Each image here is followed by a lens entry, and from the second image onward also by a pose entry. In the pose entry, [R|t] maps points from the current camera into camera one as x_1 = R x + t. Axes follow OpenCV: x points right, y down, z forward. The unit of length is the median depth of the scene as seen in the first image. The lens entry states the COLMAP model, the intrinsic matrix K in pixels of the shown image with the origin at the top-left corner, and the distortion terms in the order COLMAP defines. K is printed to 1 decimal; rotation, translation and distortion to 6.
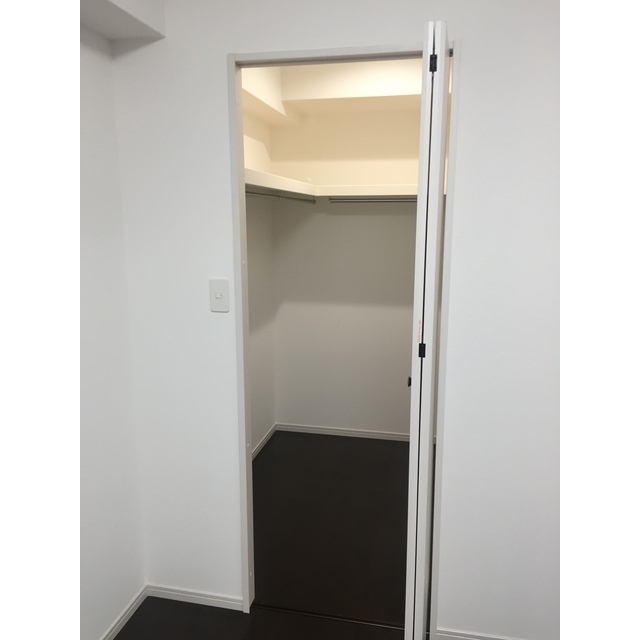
lens RADIAL K [[548.8, 0, 320.0], [0, 548.8, 320.0], [0, 0, 1]] dist [0.013096, 0.005463]
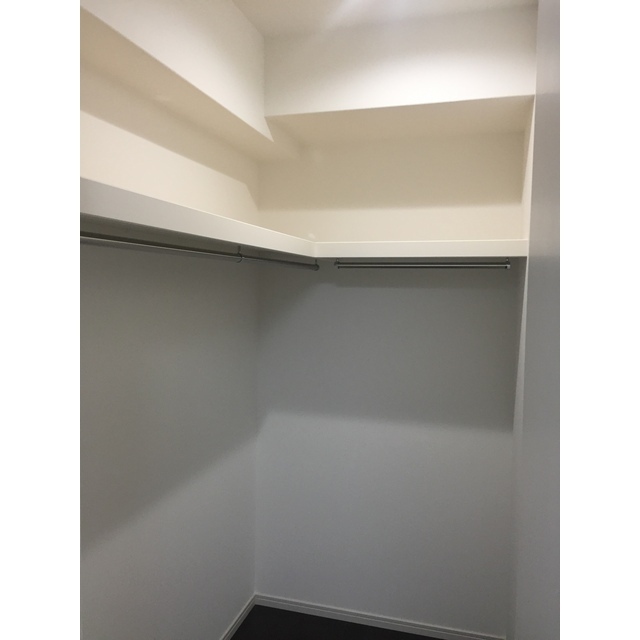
lens RADIAL K [[548.8, 0, 320.0], [0, 548.8, 320.0], [0, 0, 1]] dist [0.013096, 0.005463]
pose [[0.998165, 0.015374, -0.058567, 0.036930], [-0.022386, 0.992397, -0.121023, -0.071750], [0.056261, 0.122112, 0.990920, 0.353719]]
